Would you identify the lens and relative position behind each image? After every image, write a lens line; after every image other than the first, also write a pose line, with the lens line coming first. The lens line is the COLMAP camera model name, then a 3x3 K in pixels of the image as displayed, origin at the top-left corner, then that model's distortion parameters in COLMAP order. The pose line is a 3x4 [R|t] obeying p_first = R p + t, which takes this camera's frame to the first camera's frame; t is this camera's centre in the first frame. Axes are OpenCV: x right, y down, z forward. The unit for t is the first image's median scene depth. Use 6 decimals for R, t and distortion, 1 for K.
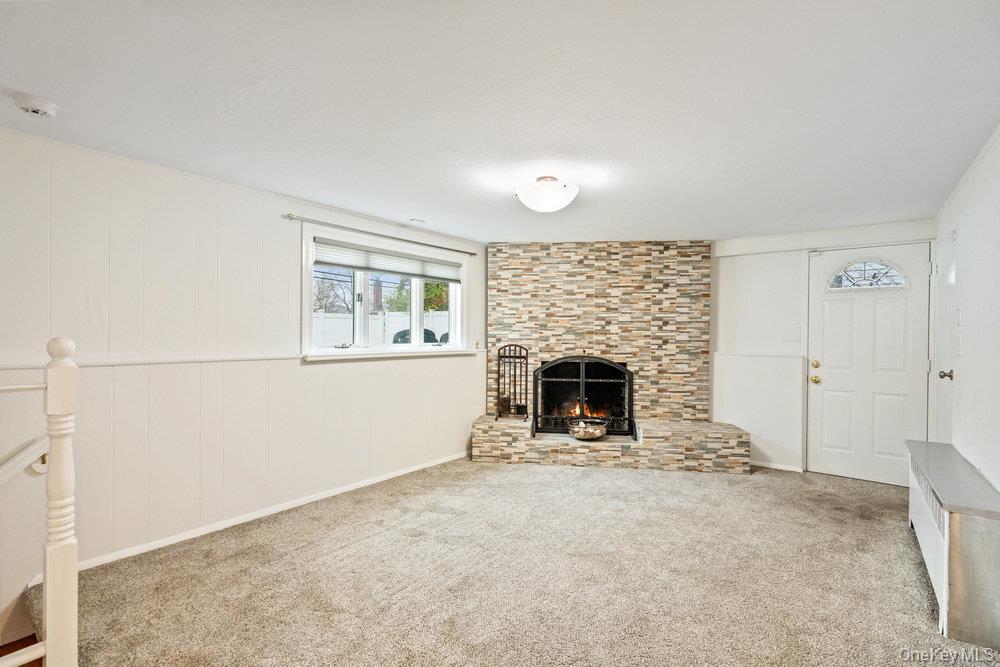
lens RADIAL K [[455.7, 0, 500.3], [0, 455.7, 340.9], [0, 0, 1]] dist [-0.001140, 0.000165]
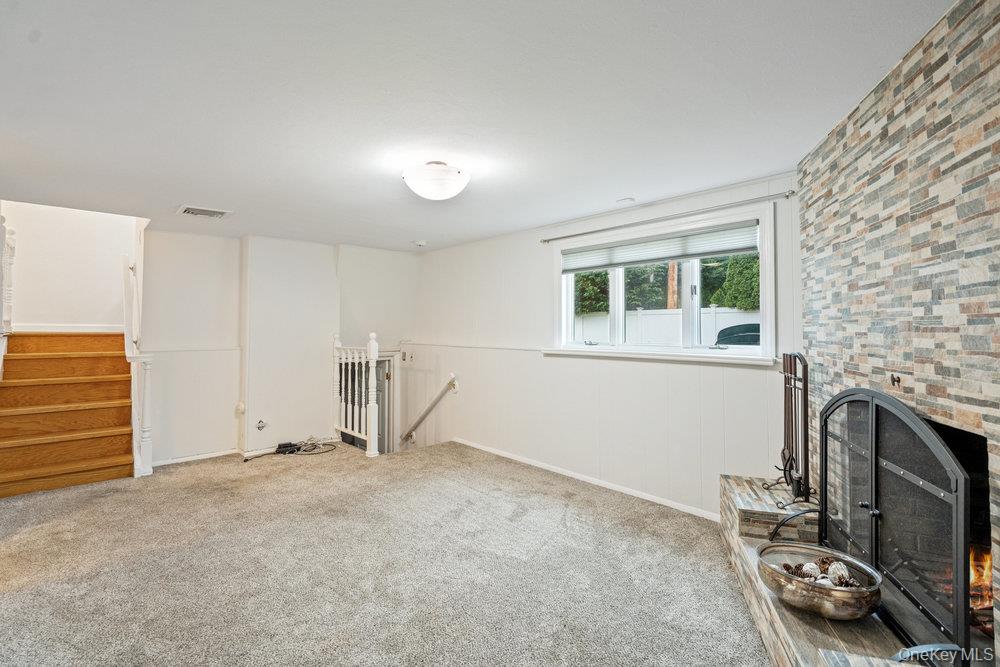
lens RADIAL K [[455.7, 0, 500.3], [0, 455.7, 340.9], [0, 0, 1]] dist [-0.001140, 0.000165]
pose [[-0.179338, 0.019238, -0.983599, 0.593311], [-0.020404, 0.999521, 0.023269, -0.009230], [0.983576, 0.024242, -0.178860, 0.764136]]
